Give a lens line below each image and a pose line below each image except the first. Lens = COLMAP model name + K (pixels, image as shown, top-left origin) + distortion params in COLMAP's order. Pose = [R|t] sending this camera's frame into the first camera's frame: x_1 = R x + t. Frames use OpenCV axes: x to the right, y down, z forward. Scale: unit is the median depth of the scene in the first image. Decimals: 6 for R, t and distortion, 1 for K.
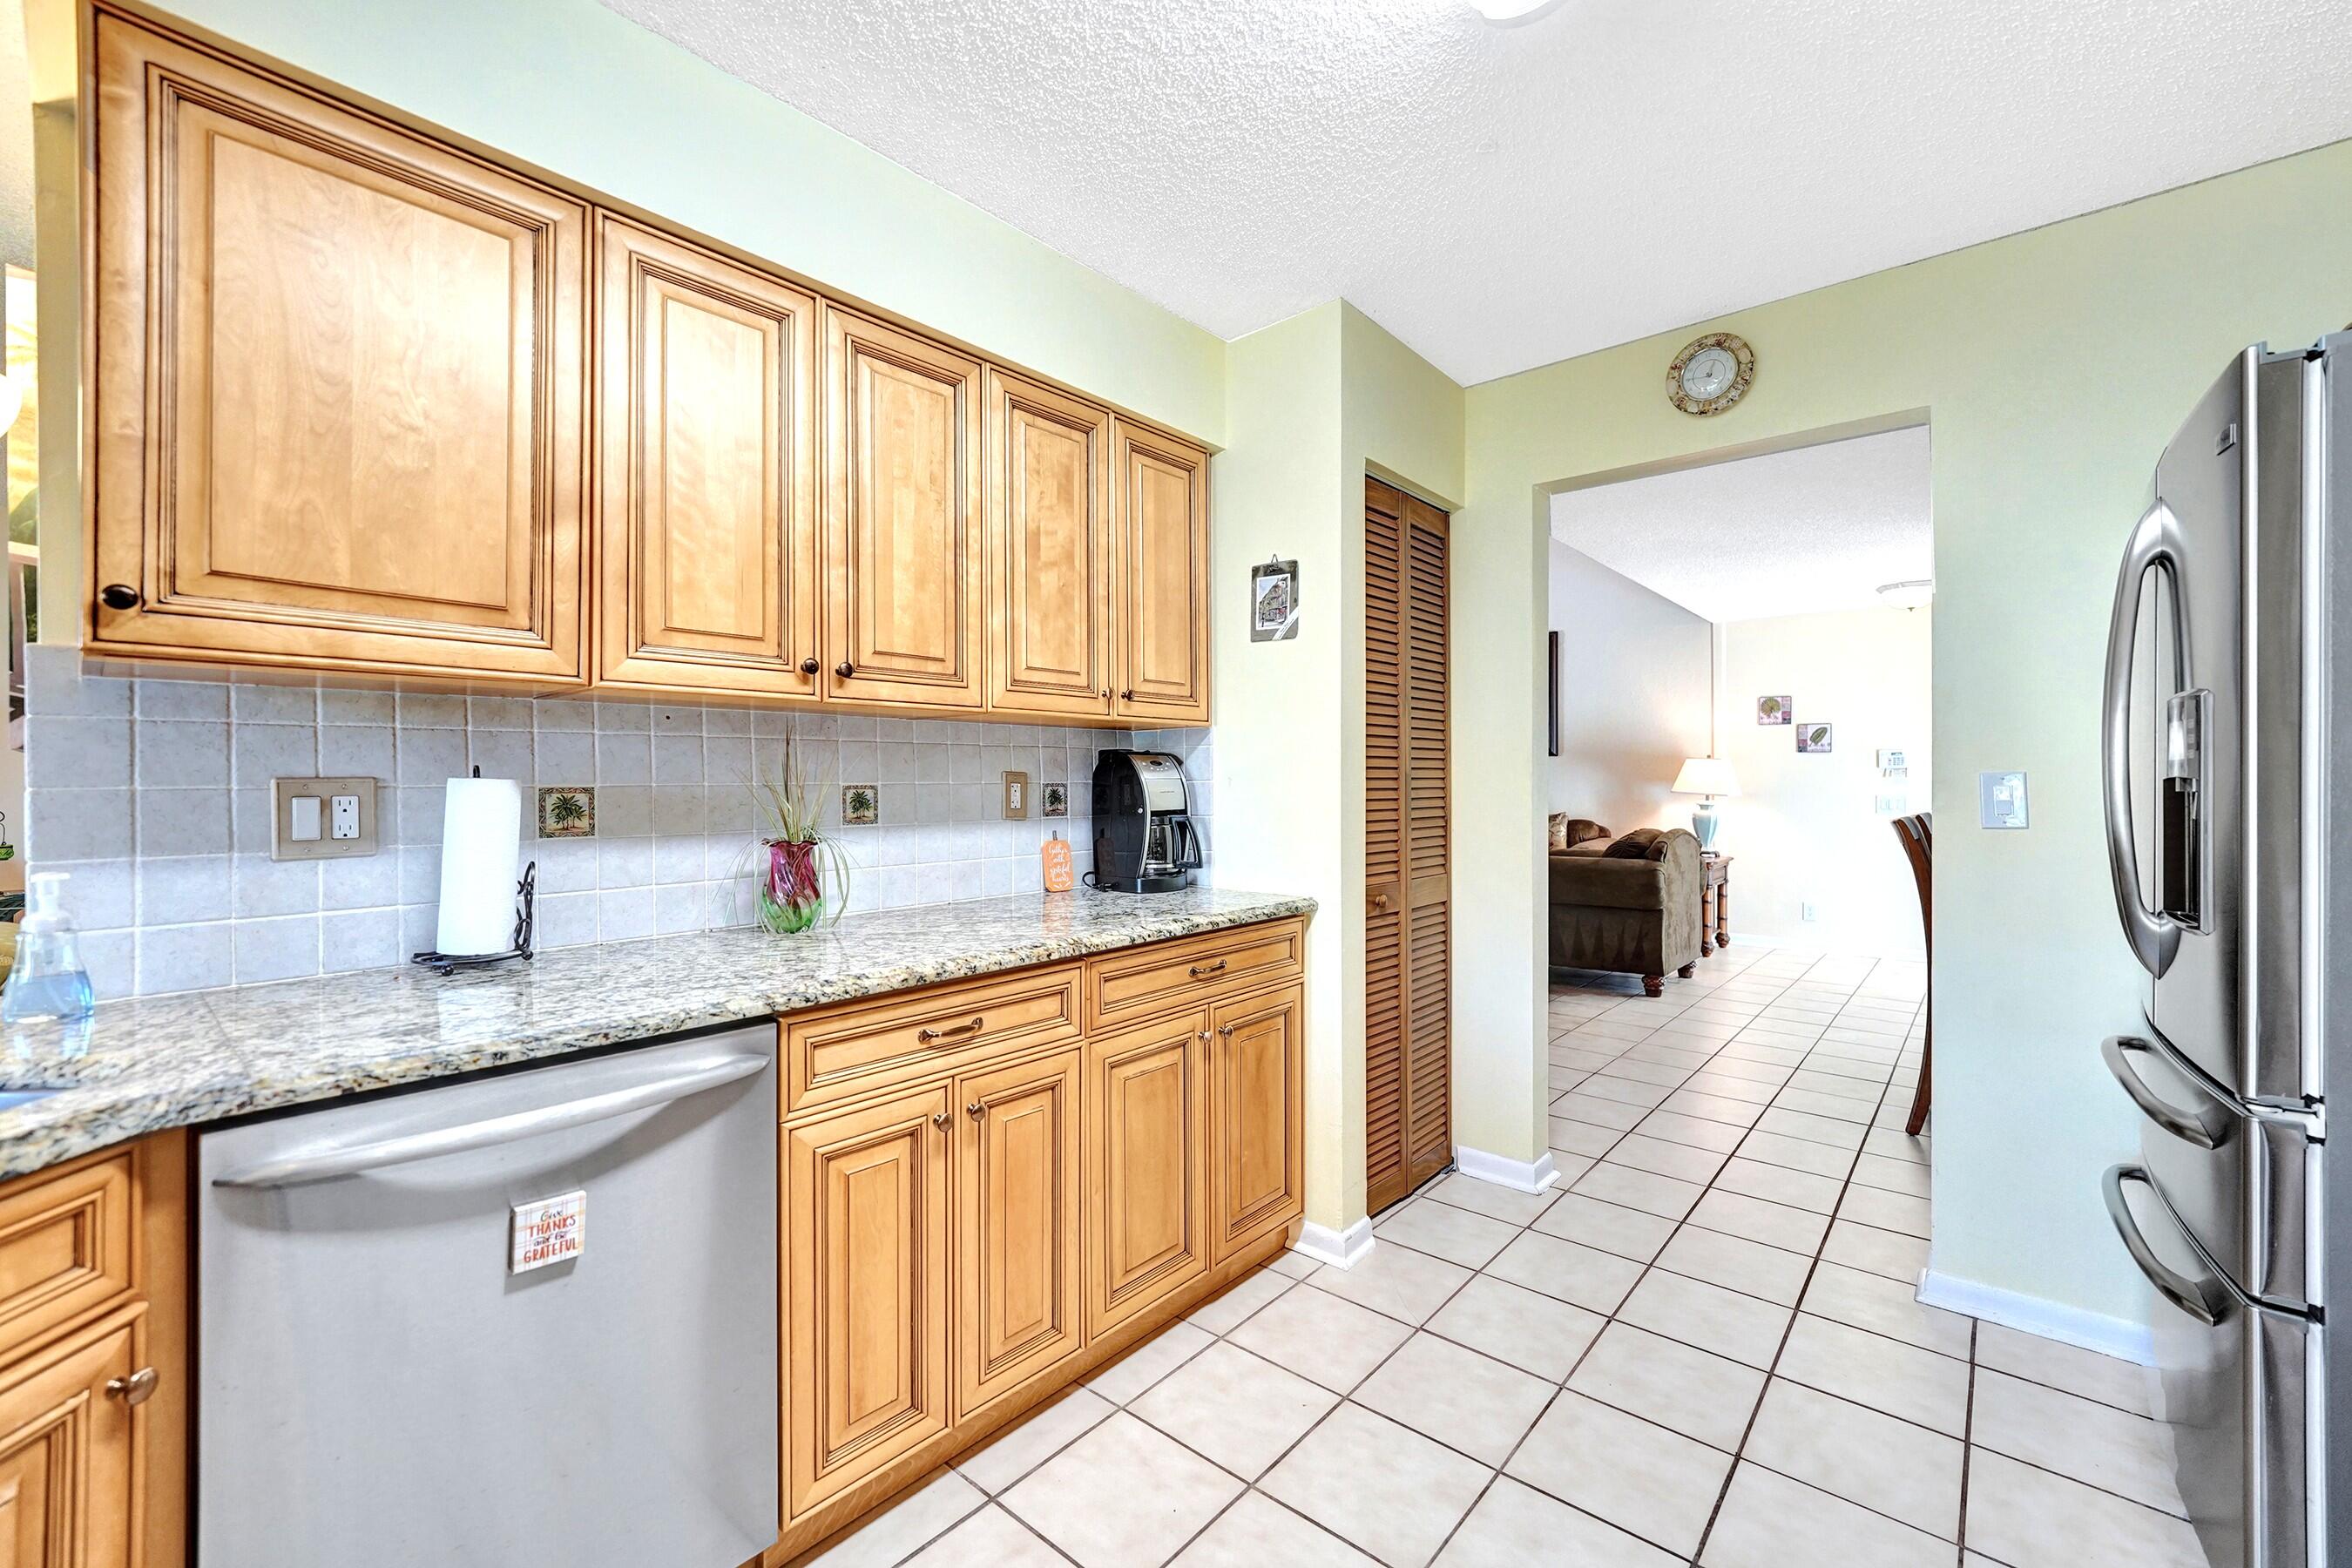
lens RADIAL K [[958.9, 0, 1174.0], [0, 958.9, 782.0], [0, 0, 1]] dist [-0.011782, 0.002486]
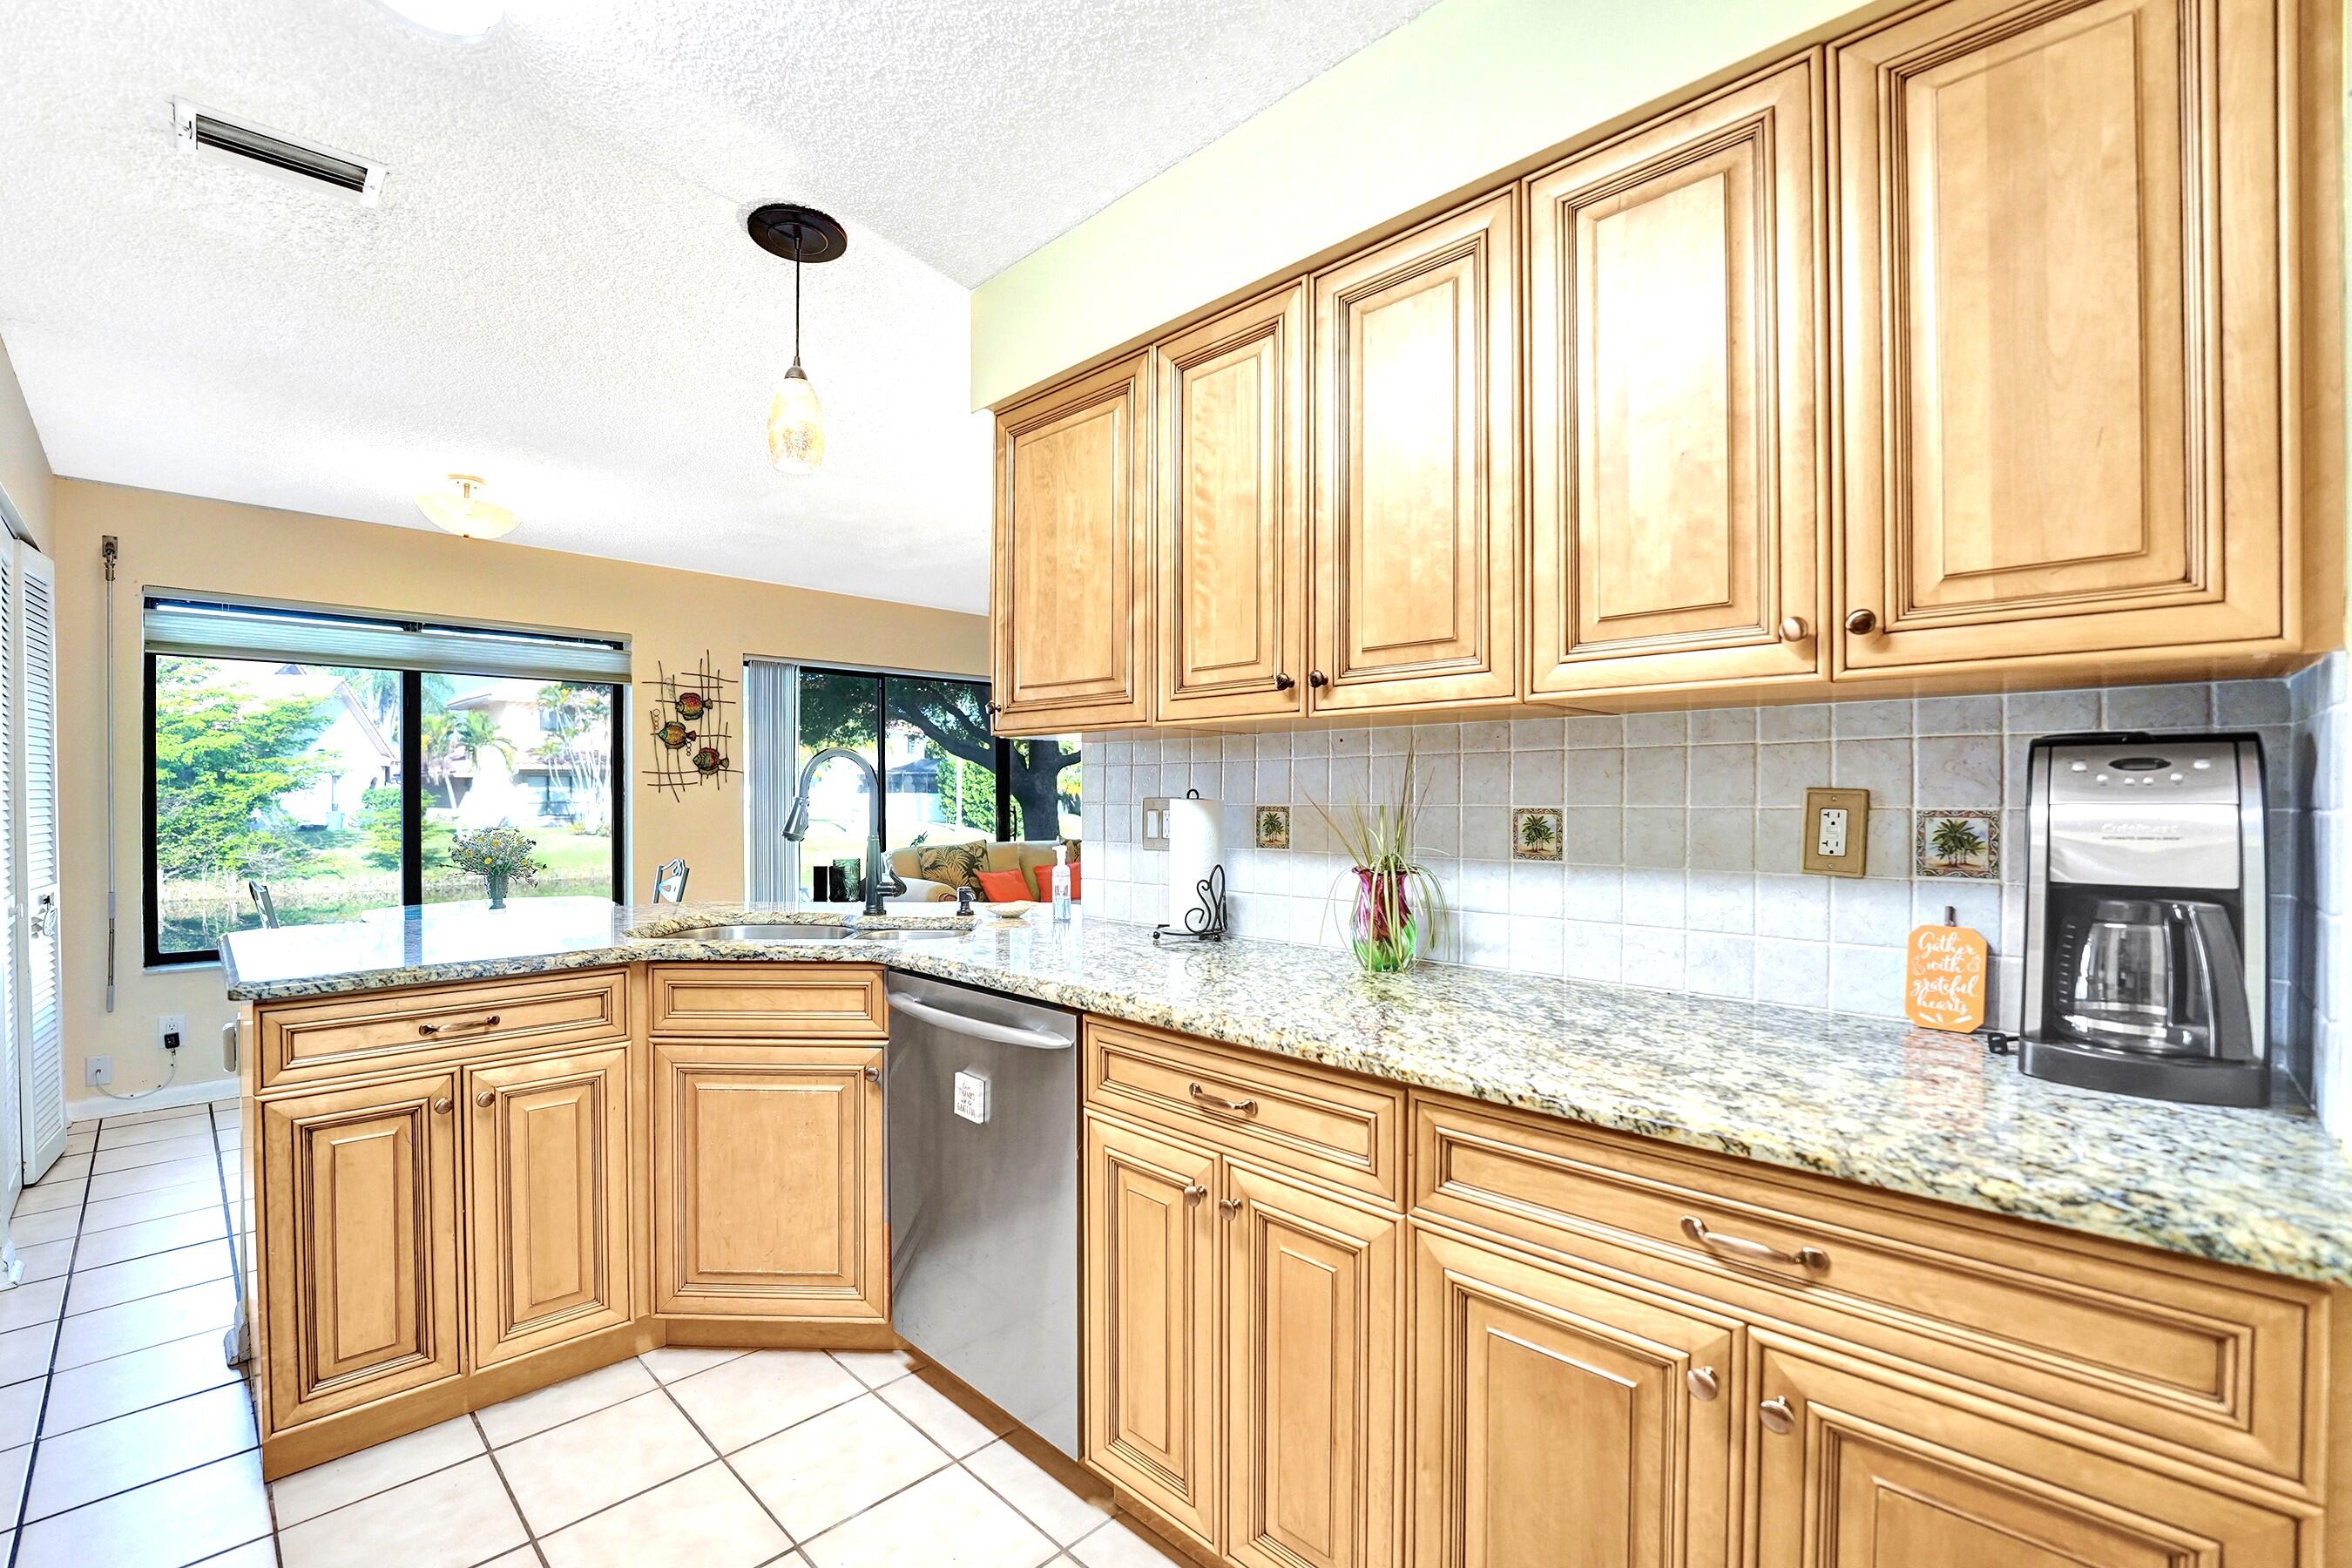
lens RADIAL K [[1010.8, 0, 1159.4], [0, 1010.8, 804.0], [0, 0, 1]] dist [-0.031532, 0.005092]
pose [[-0.067902, 0.012423, -0.997615, 0.455006], [0.001238, 0.999923, 0.012368, -0.009490], [0.997691, -0.000396, -0.067912, 0.694478]]
